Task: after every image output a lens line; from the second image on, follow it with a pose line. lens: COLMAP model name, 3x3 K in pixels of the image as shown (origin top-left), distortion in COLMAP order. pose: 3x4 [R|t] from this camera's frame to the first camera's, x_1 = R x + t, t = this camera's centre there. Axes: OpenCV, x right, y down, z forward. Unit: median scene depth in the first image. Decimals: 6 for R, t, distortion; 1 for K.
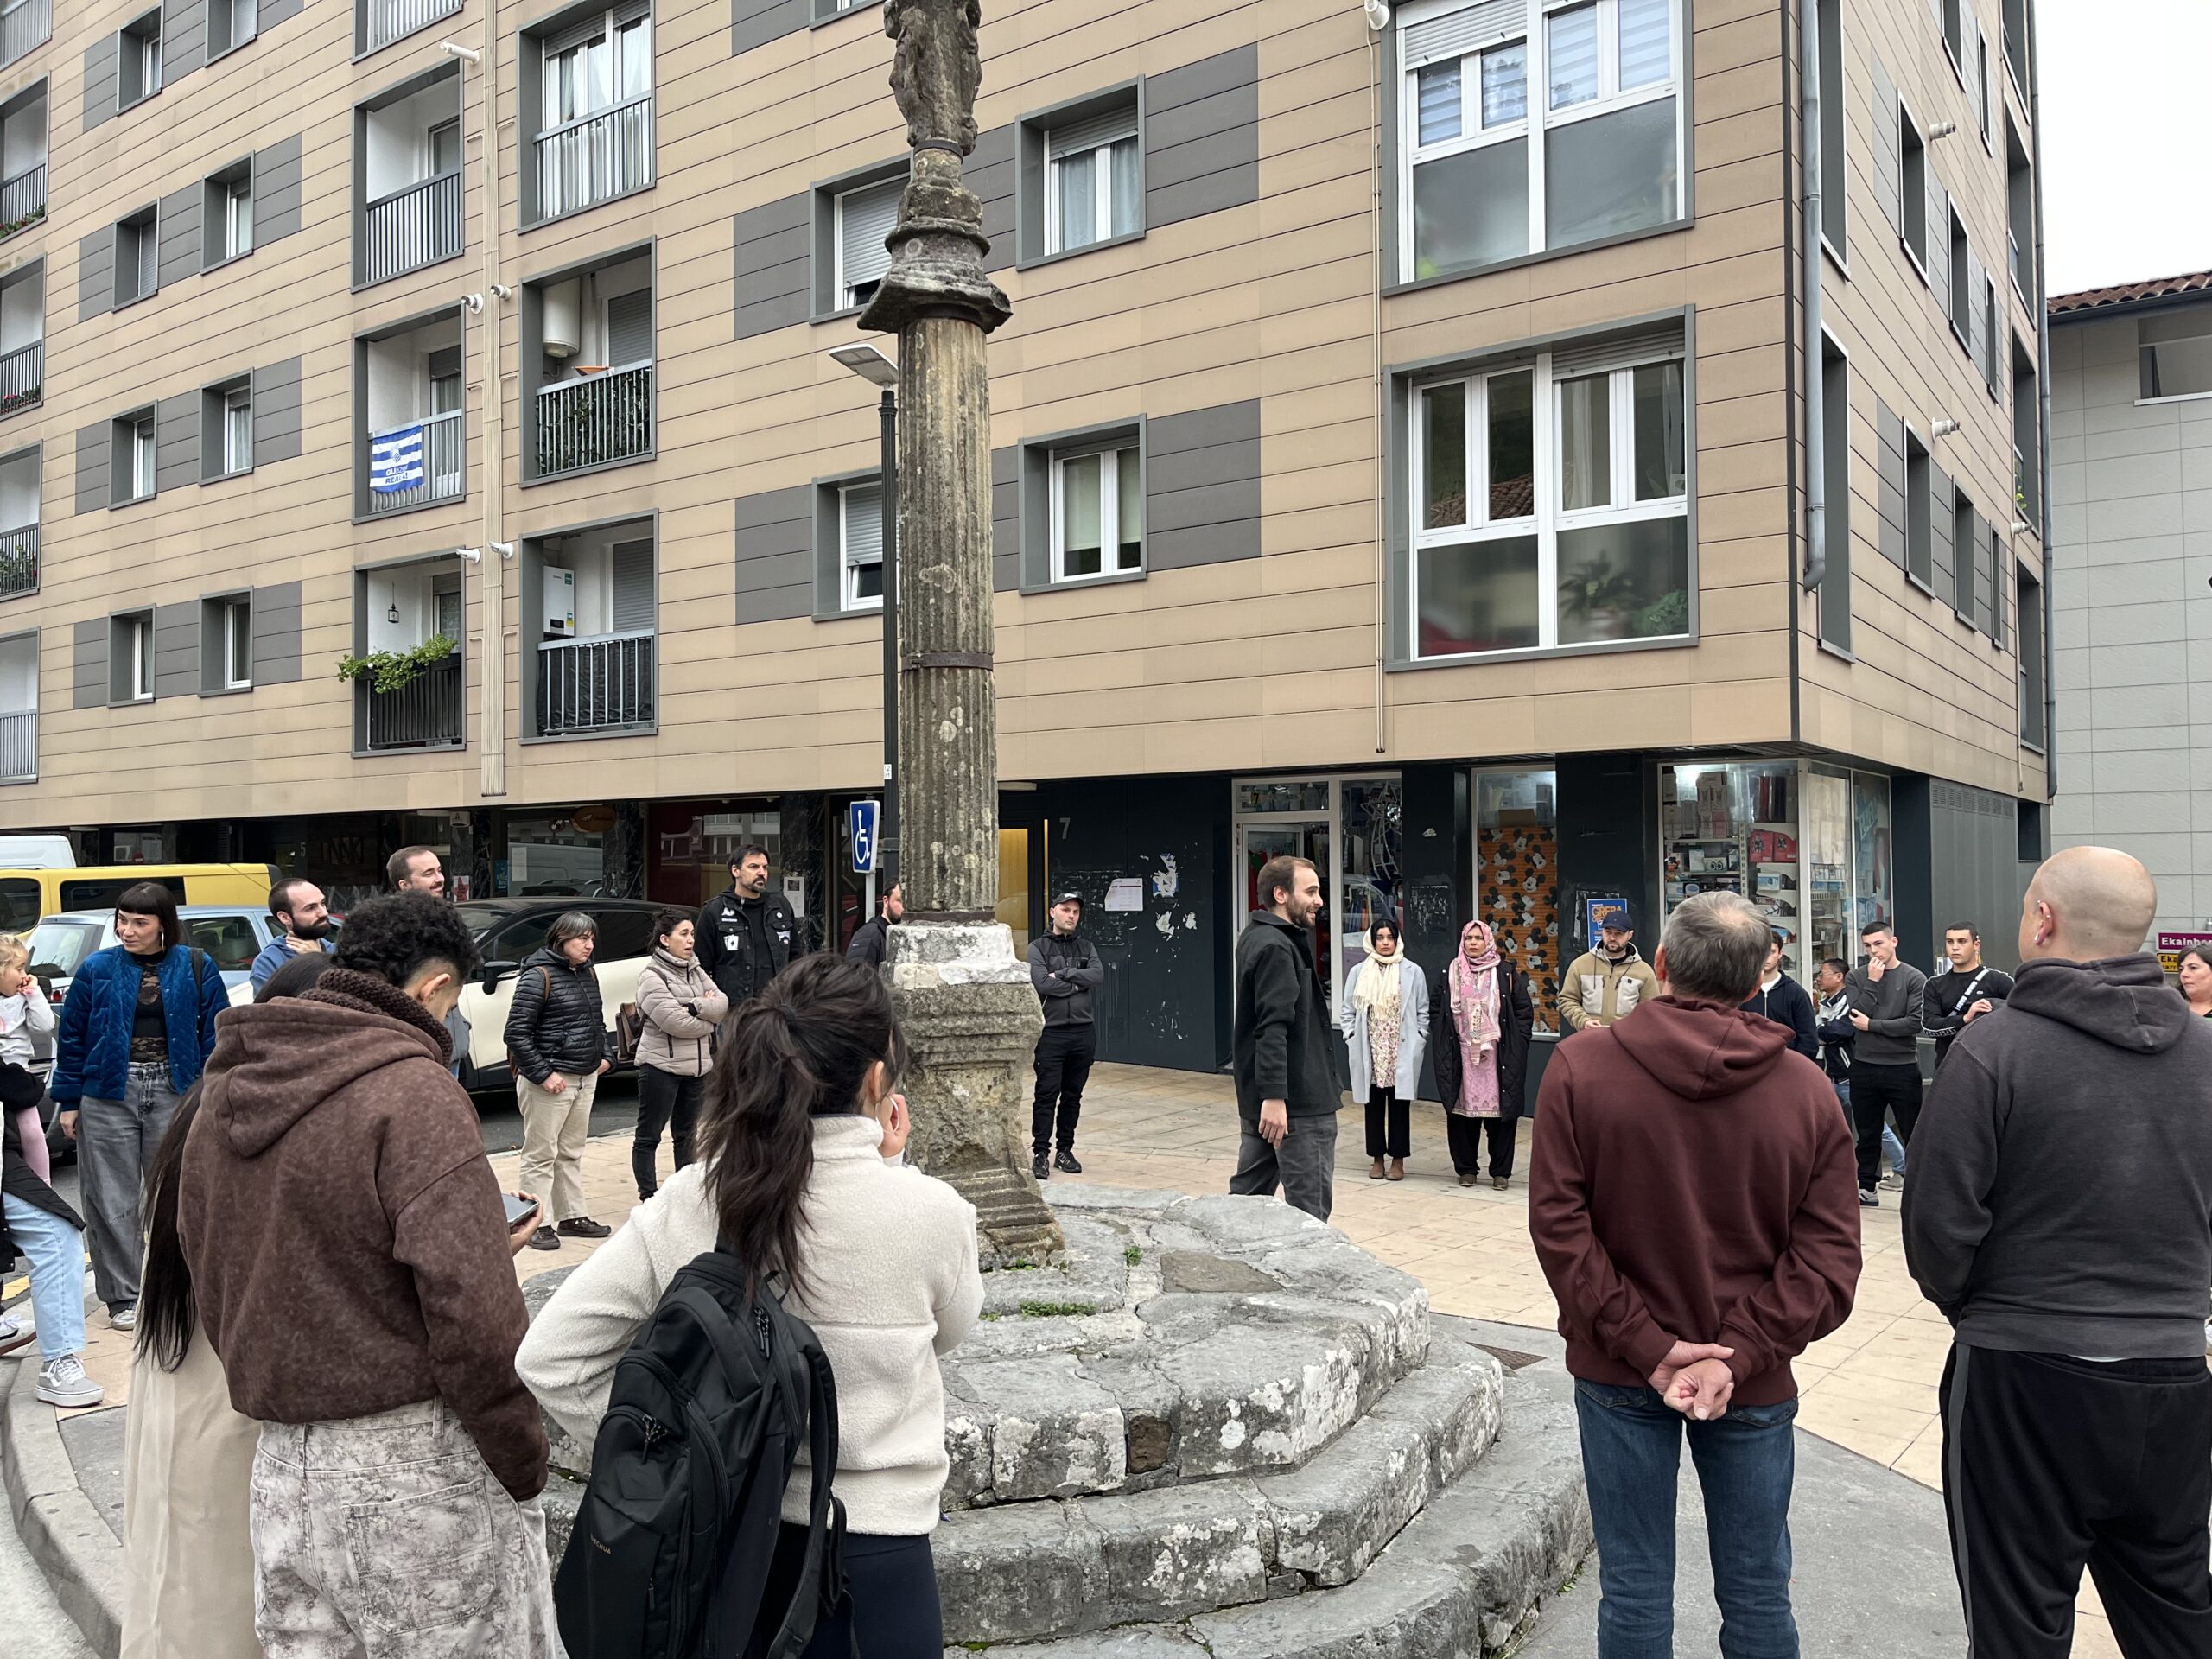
lens RADIAL K [[1678.8, 0, 1102.1], [0, 1678.8, 843.9], [0, 0, 1]] dist [0.070609, -0.081961]
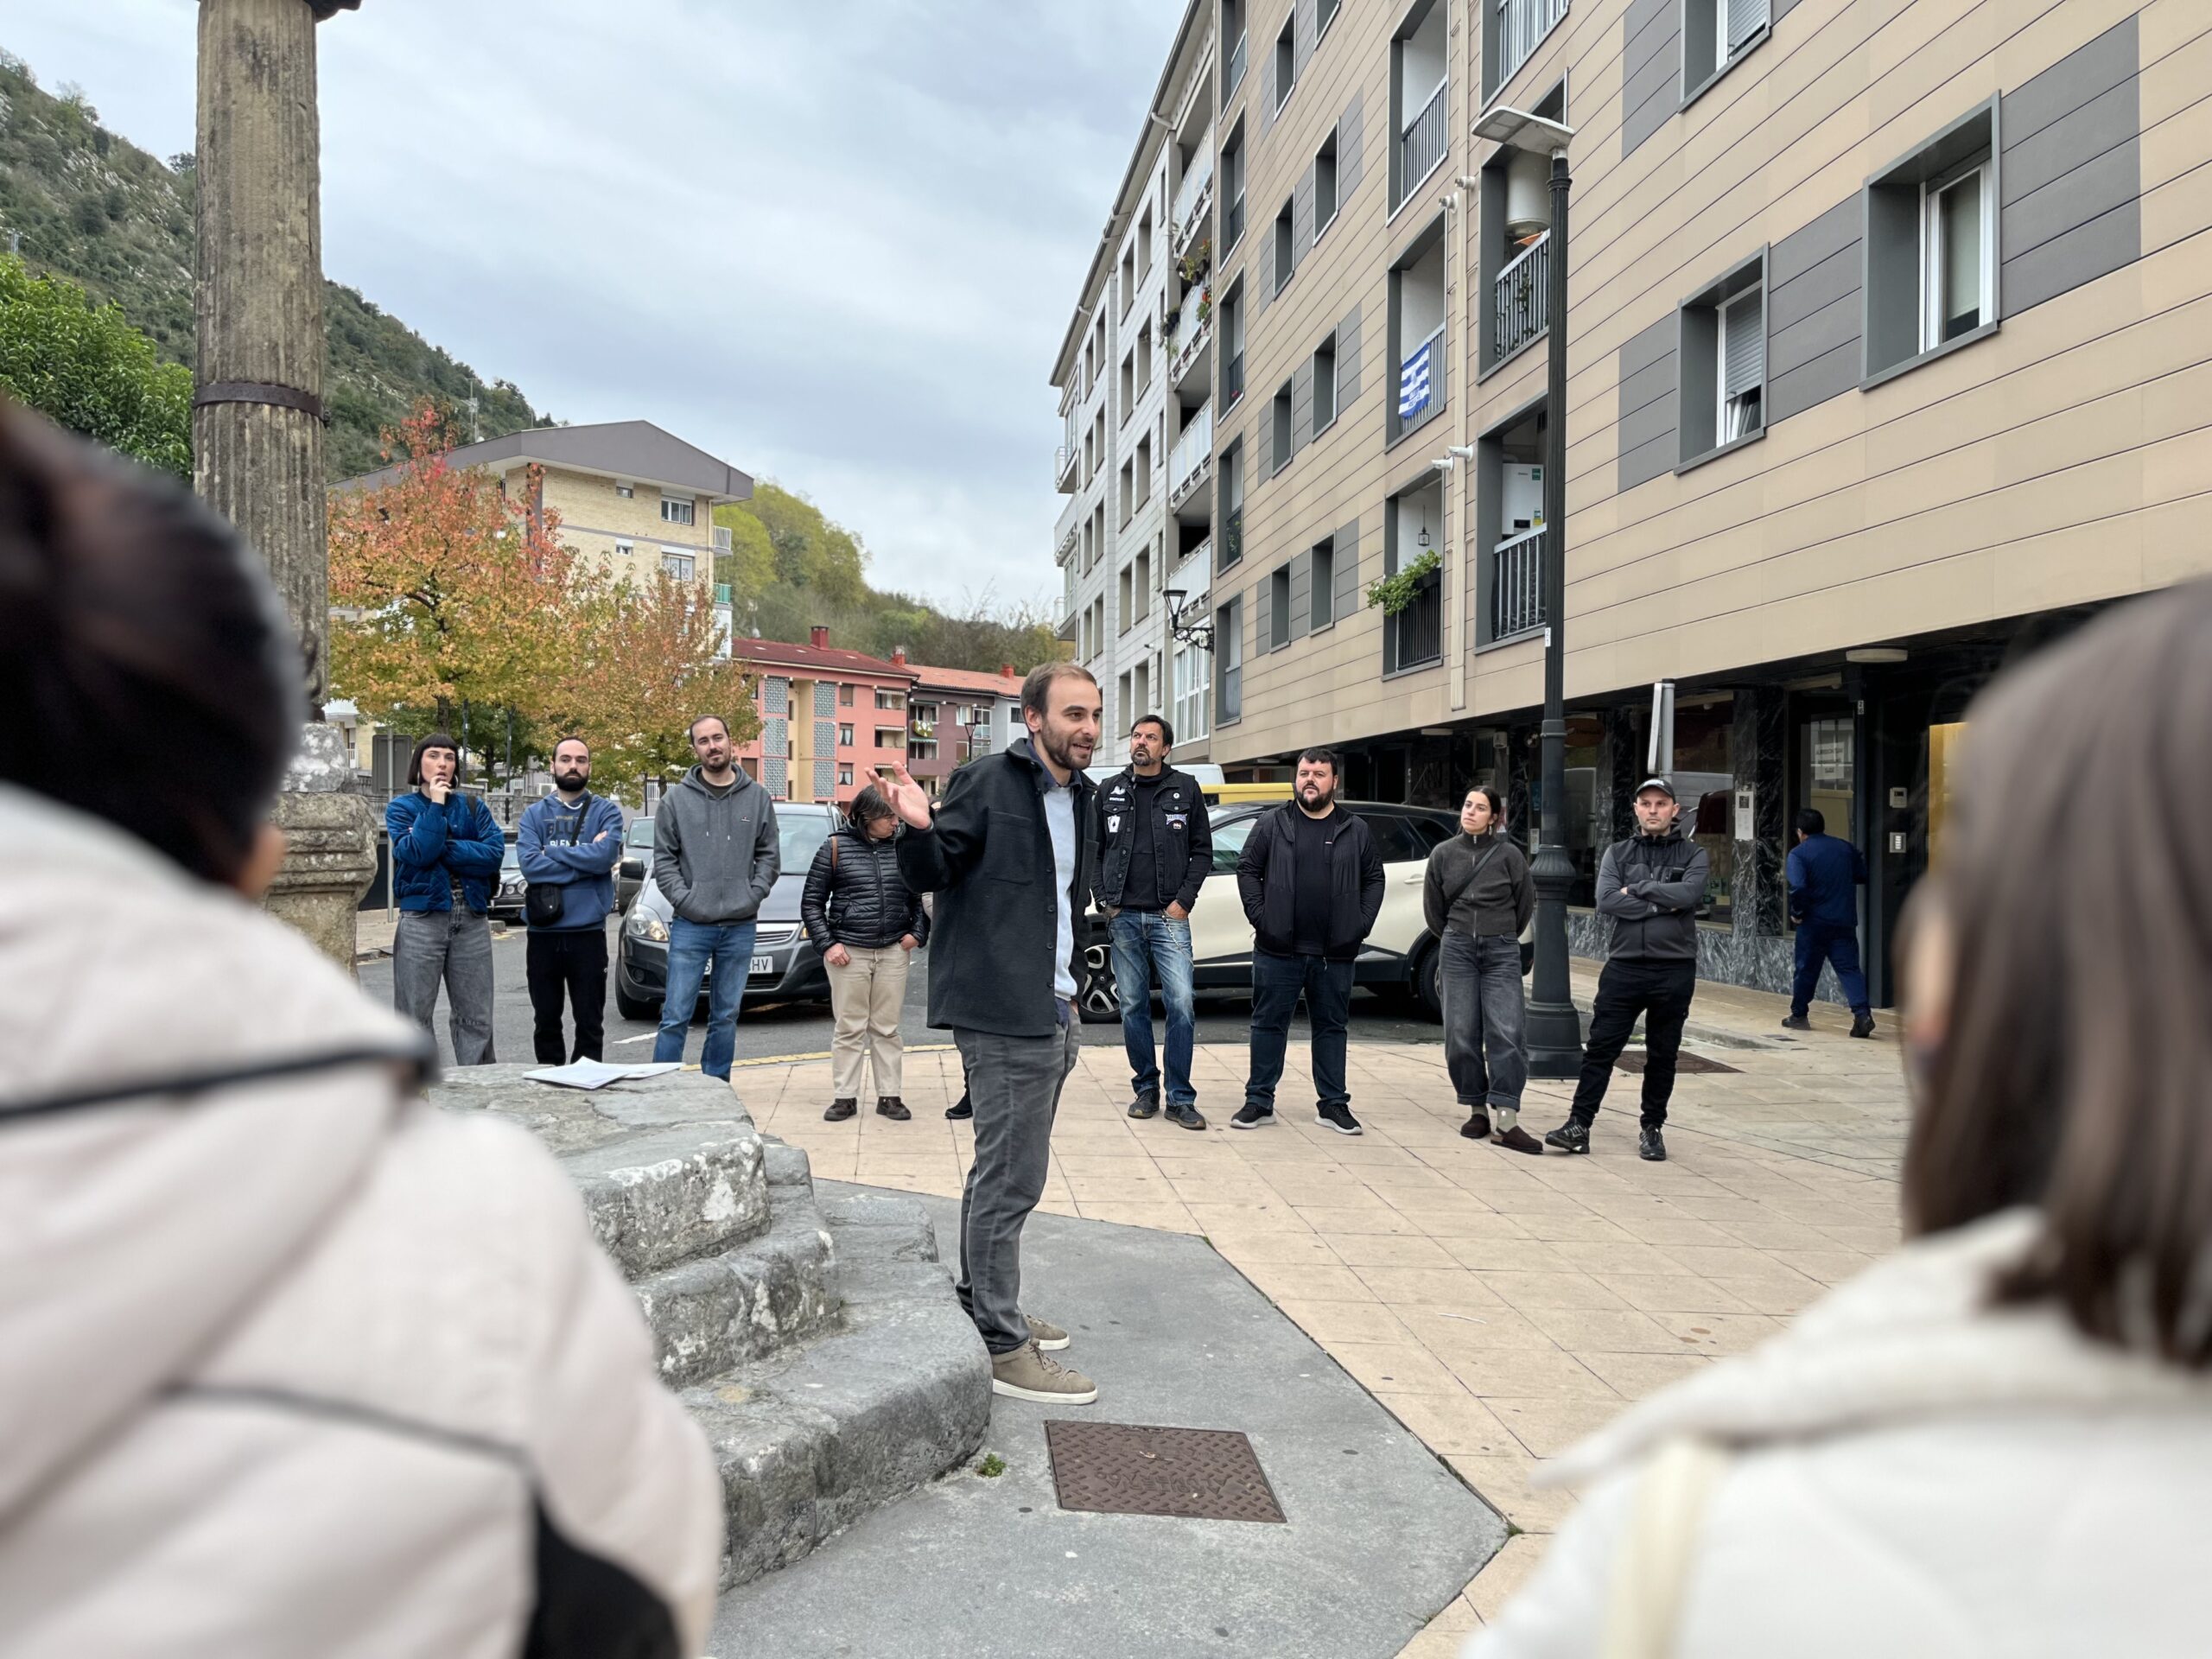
lens RADIAL K [[1678.8, 0, 1120.2], [0, 1678.8, 817.5], [0, 0, 1]] dist [0.070609, -0.081961]
pose [[0.689078, 0.007705, -0.724646, 0.246984], [0.000468, 0.999939, 0.011077, 0.026804], [0.724687, -0.007972, 0.689032, 0.233481]]
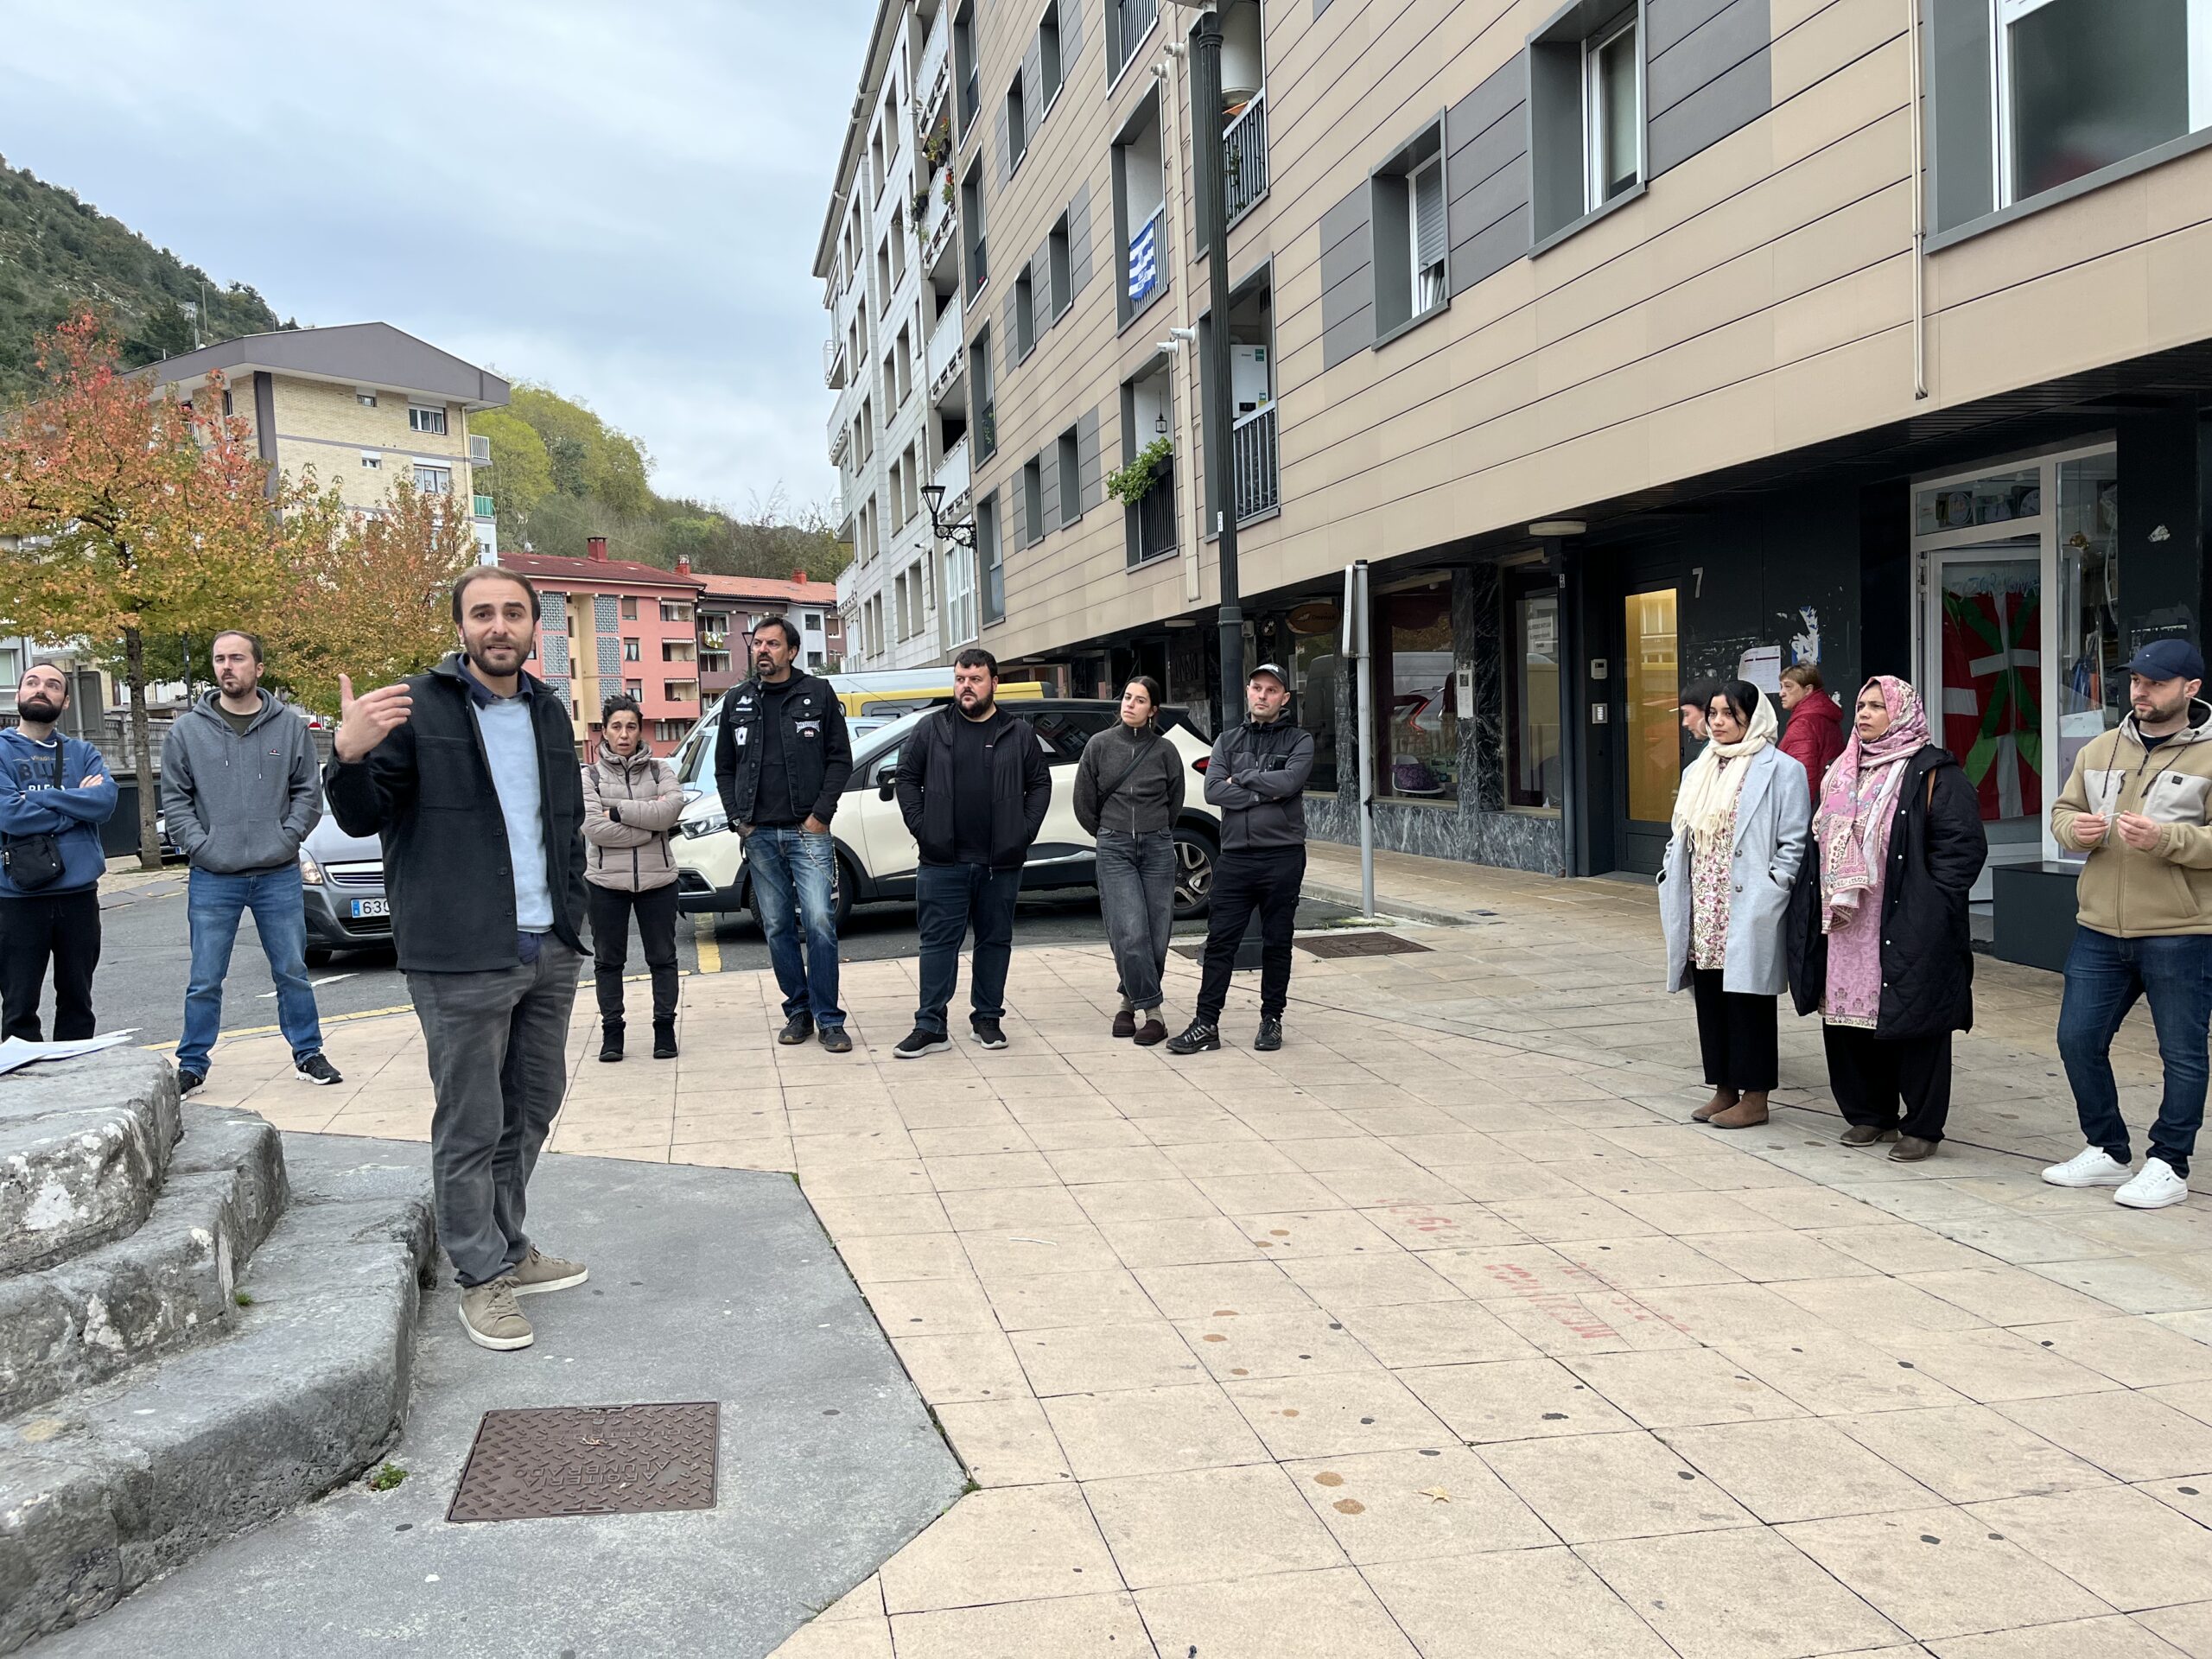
lens RADIAL K [[1678.8, 0, 1124.7], [0, 1678.8, 815.9], [0, 0, 1]] dist [0.070609, -0.081961]
pose [[0.764823, 0.010566, -0.644153, 0.268519], [0.047000, 0.996286, 0.072147, 0.027579], [0.642523, -0.085454, 0.761486, 0.287590]]
